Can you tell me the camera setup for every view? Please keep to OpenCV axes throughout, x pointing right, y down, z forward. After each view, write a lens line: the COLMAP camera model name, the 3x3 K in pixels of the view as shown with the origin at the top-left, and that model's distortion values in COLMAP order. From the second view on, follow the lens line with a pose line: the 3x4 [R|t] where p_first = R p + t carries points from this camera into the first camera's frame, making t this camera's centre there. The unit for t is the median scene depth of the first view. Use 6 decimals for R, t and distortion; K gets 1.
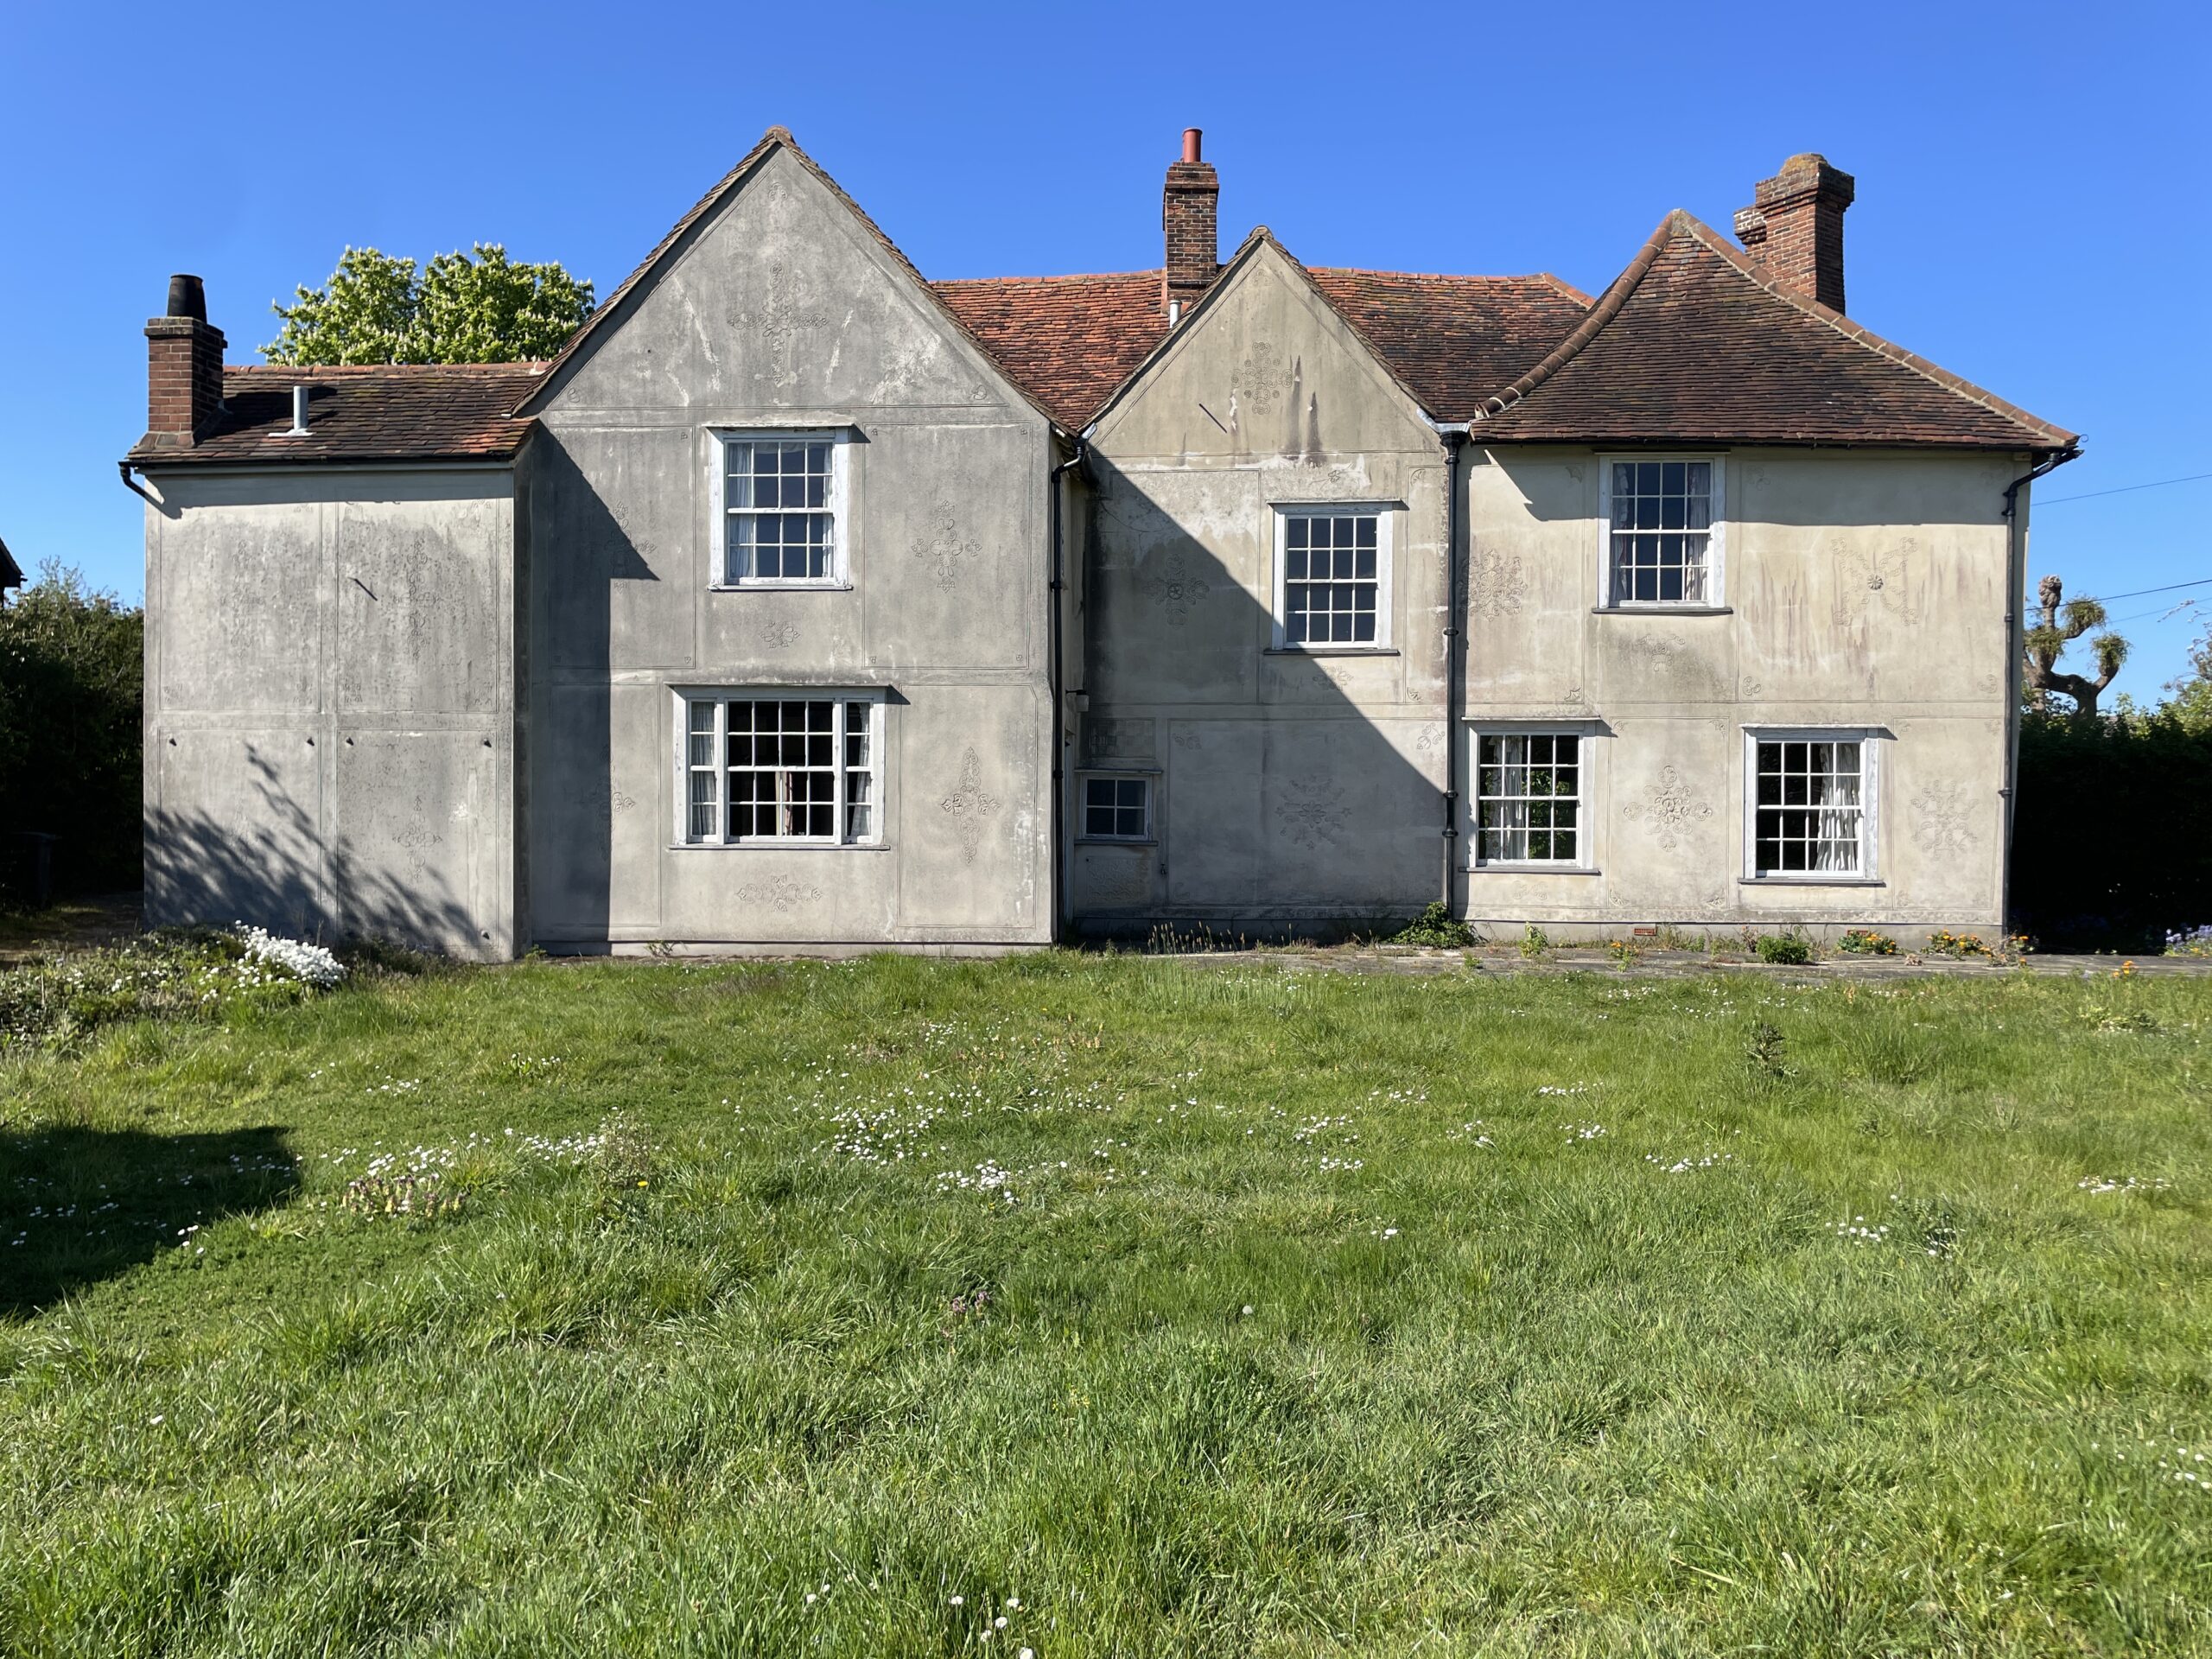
lens RADIAL K [[1679.4, 0, 1099.2], [0, 1679.4, 822.9], [0, 0, 1]] dist [0.000459, 0.000135]
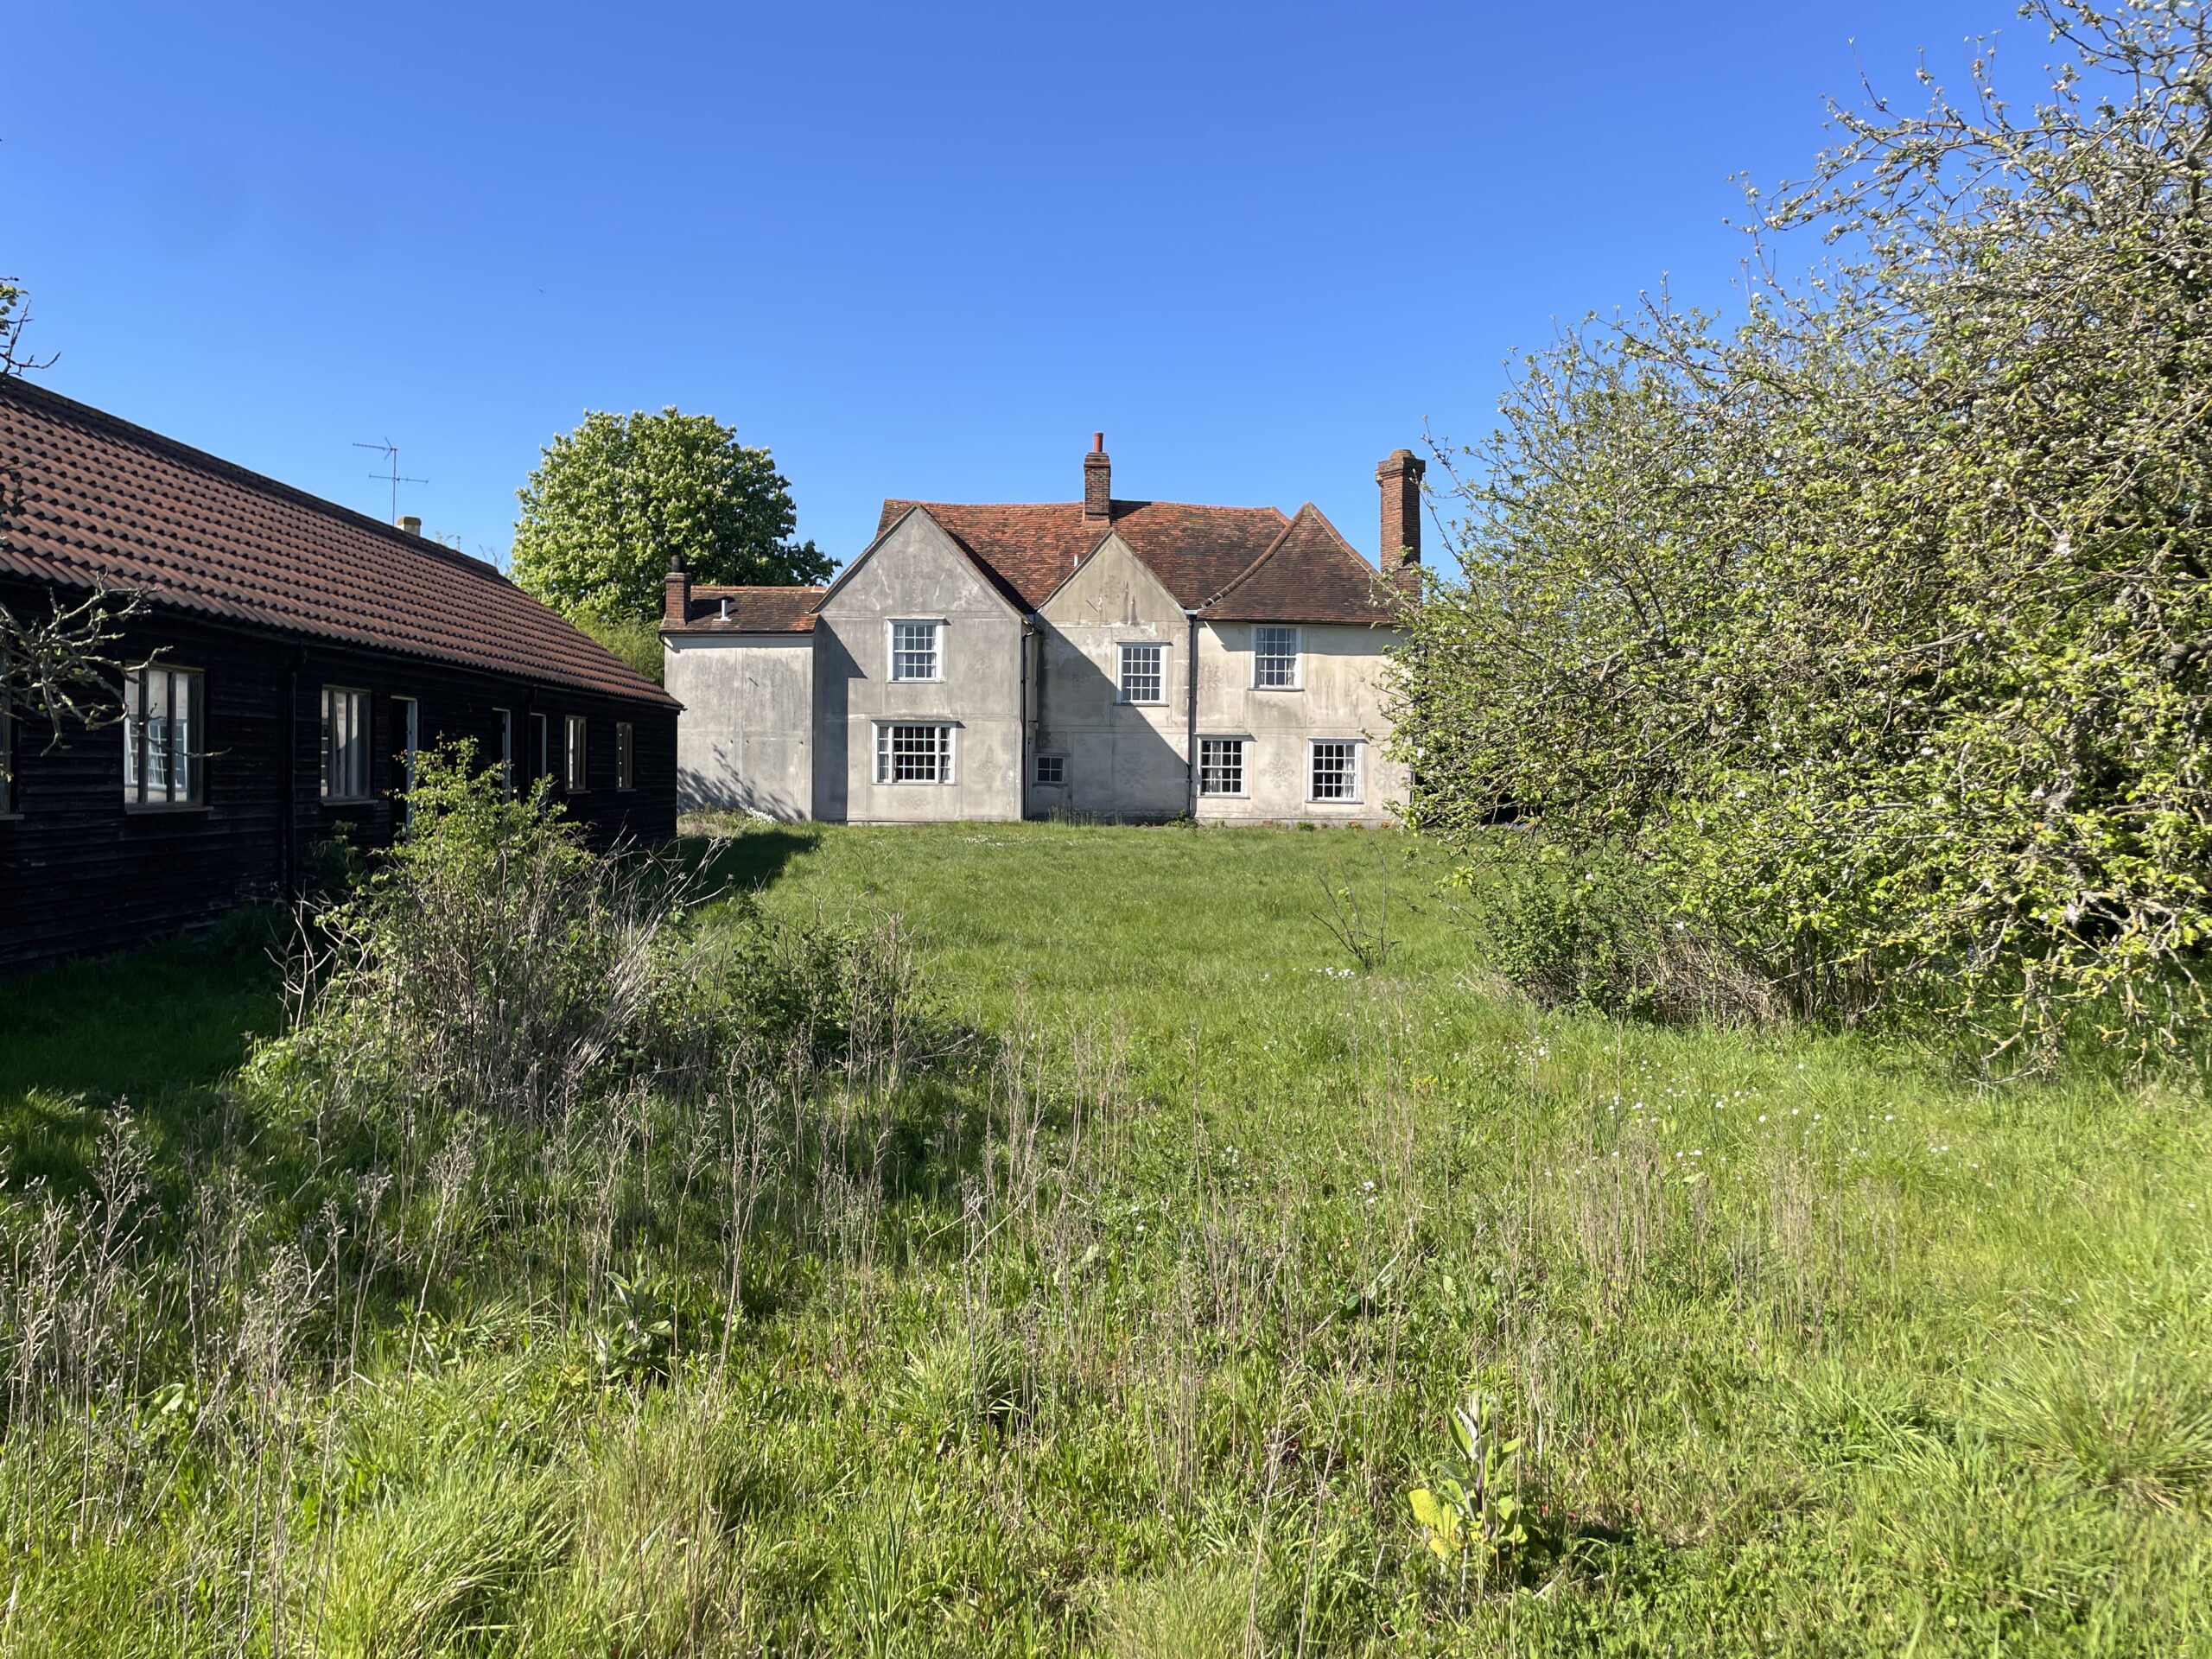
lens RADIAL K [[1679.4, 0, 1112.6], [0, 1679.4, 820.8], [0, 0, 1]] dist [0.000459, 0.000135]
pose [[0.999946, 0.006474, 0.008176, 0.081970], [-0.006636, 0.999779, 0.019939, 0.015850], [-0.008046, -0.019992, 0.999768, -1.423244]]
